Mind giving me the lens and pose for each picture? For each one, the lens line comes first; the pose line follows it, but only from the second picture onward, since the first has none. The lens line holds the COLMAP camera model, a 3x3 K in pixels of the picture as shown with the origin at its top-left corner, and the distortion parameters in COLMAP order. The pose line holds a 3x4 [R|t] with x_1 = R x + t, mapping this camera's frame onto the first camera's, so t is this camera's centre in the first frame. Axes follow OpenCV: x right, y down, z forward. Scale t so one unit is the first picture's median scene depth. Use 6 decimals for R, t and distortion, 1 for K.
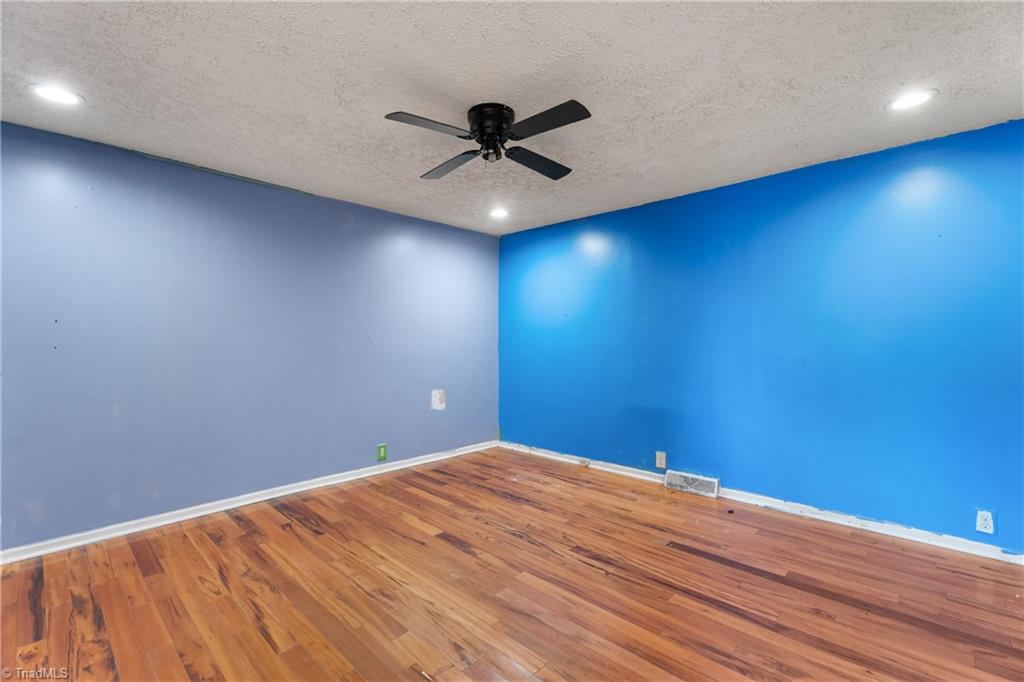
lens RADIAL K [[455.3, 0, 510.7], [0, 455.3, 339.5], [0, 0, 1]] dist [0.001380, 0.000145]
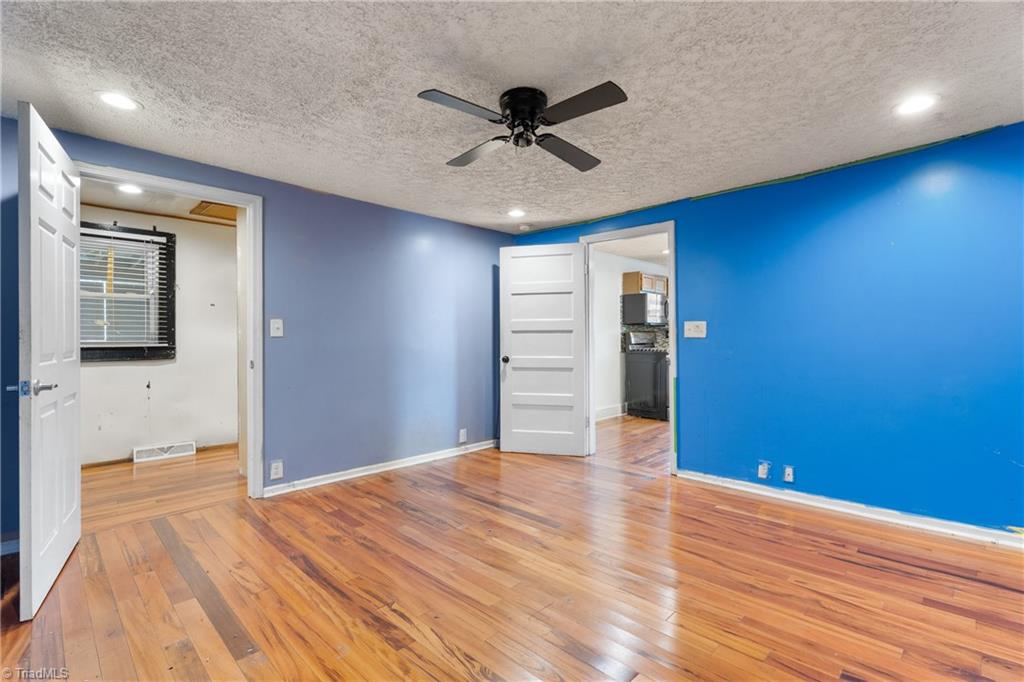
lens RADIAL K [[455.3, 0, 510.7], [0, 455.3, 339.5], [0, 0, 1]] dist [0.001380, 0.000145]
pose [[-0.999829, 0.005017, 0.017812, -0.030411], [0.005015, 0.999987, -0.000168, 0.023211], [-0.017813, -0.000079, -0.999841, 1.967818]]
